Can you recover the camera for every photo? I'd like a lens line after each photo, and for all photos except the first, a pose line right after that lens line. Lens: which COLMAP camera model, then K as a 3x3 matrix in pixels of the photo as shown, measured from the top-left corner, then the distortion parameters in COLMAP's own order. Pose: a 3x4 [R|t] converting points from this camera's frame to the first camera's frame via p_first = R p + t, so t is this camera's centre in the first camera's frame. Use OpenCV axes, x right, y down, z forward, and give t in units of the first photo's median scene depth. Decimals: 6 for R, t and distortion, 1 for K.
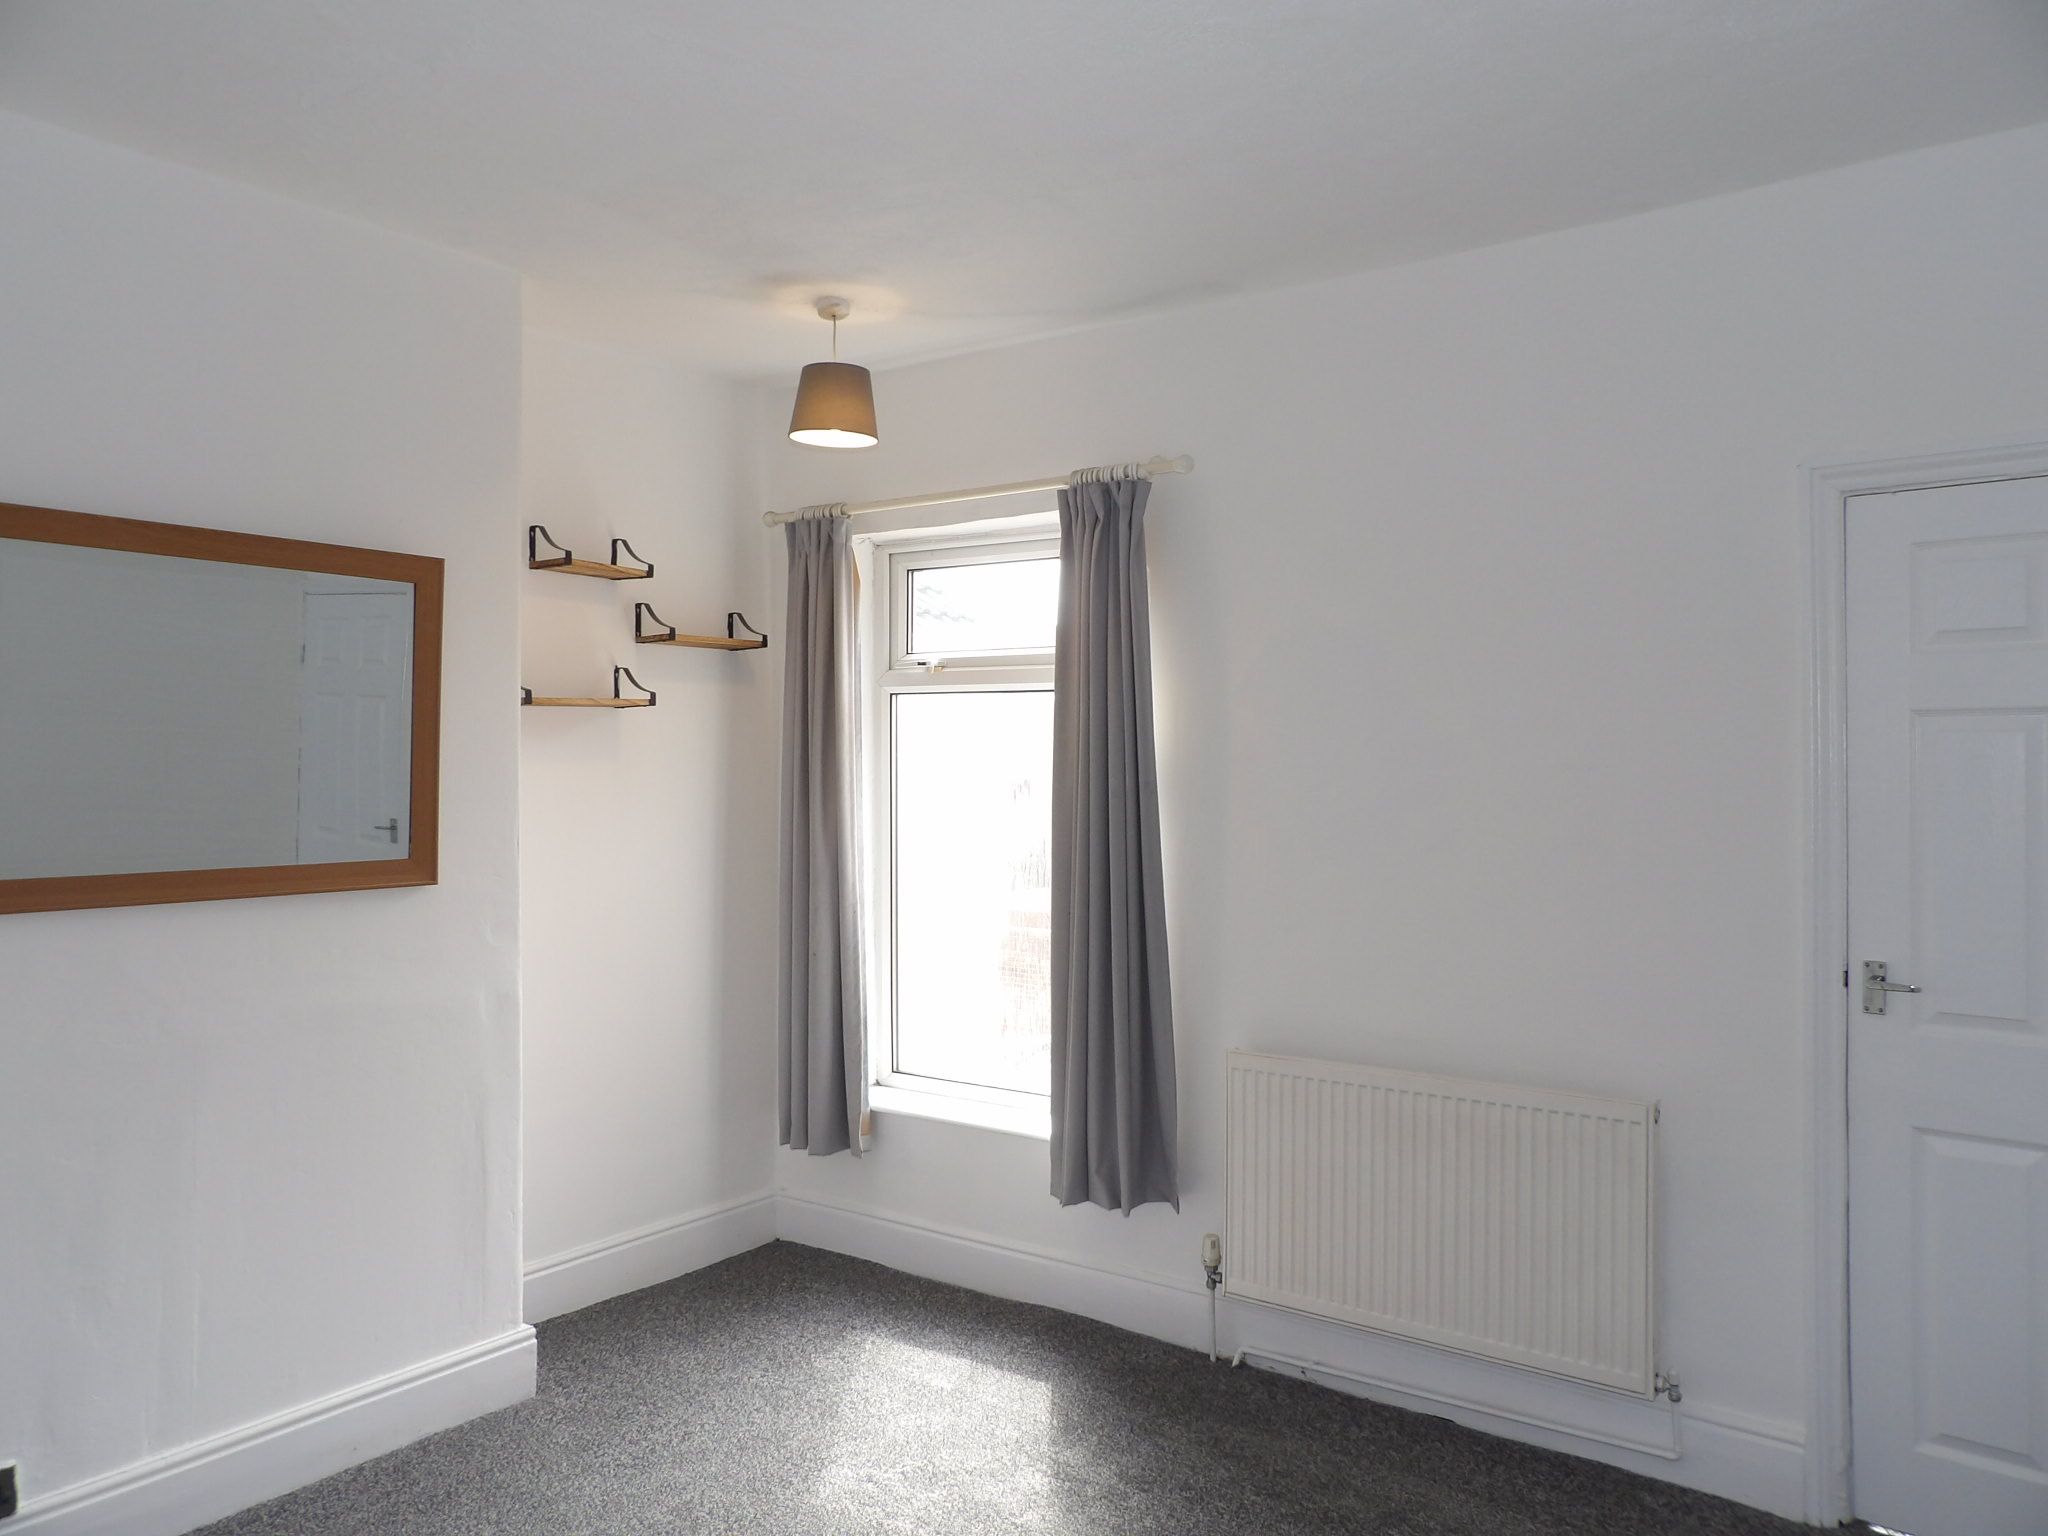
lens RADIAL K [[1475.0, 0, 1022.9], [0, 1475.0, 759.2], [0, 0, 1]] dist [-0.009539, 0.022178]
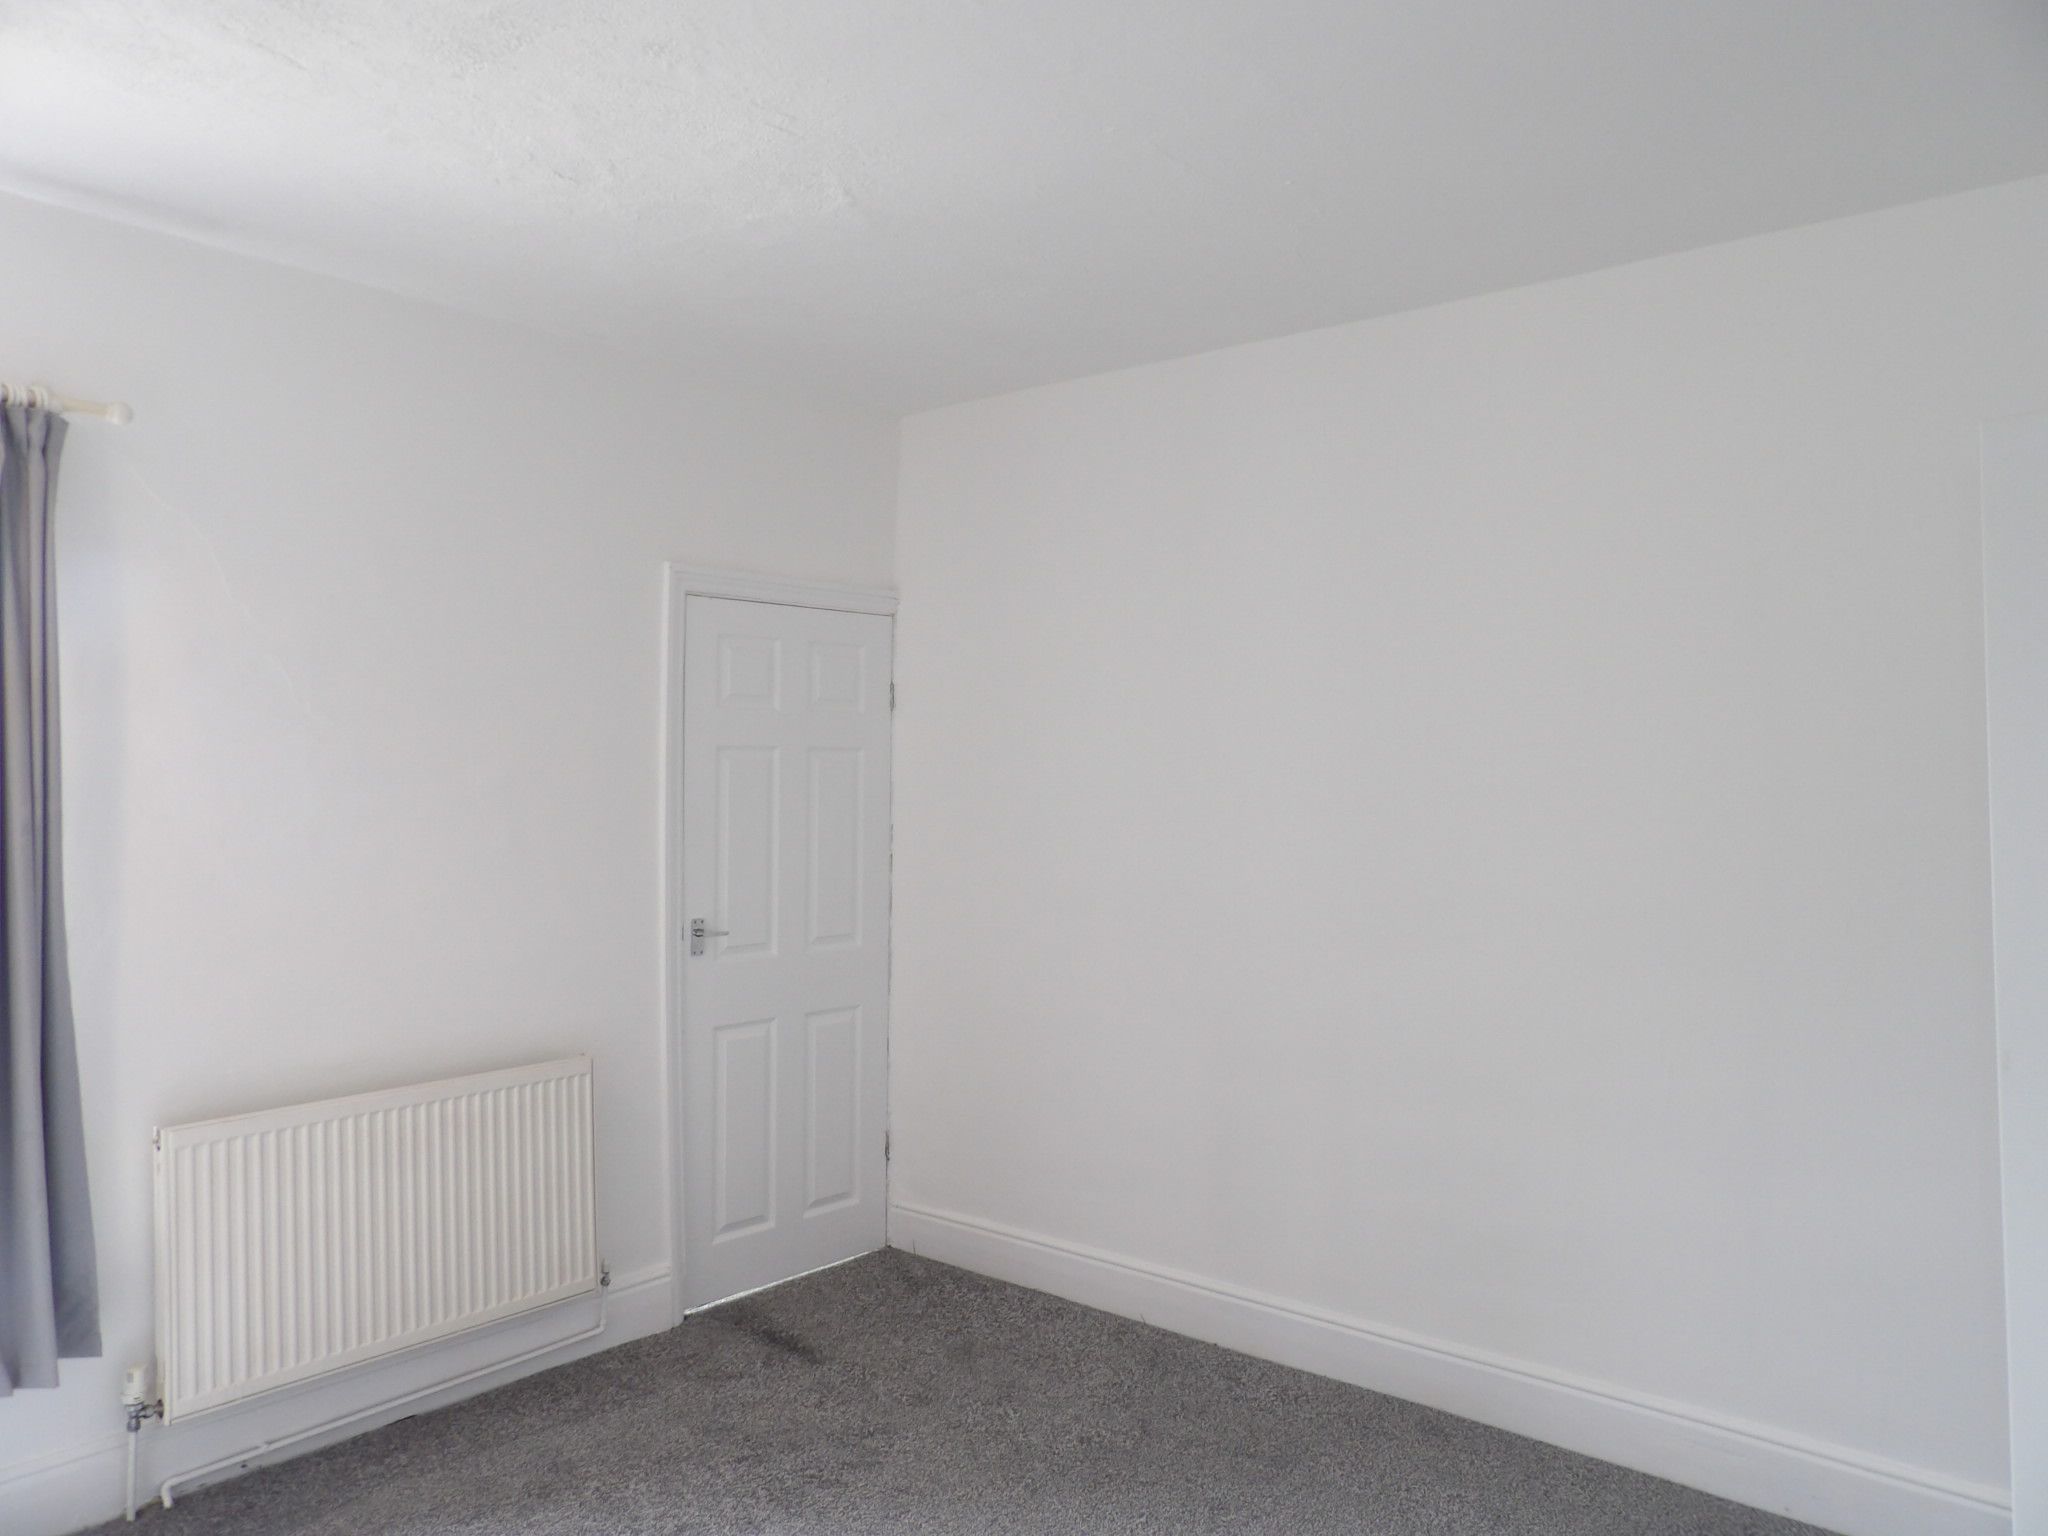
lens RADIAL K [[1475.0, 0, 1022.9], [0, 1475.0, 759.2], [0, 0, 1]] dist [-0.009539, 0.022178]
pose [[0.061656, 0.002432, 0.998095, -0.811730], [-0.008660, 0.999961, -0.001902, -0.018475], [-0.998060, -0.008527, 0.061674, 0.572329]]
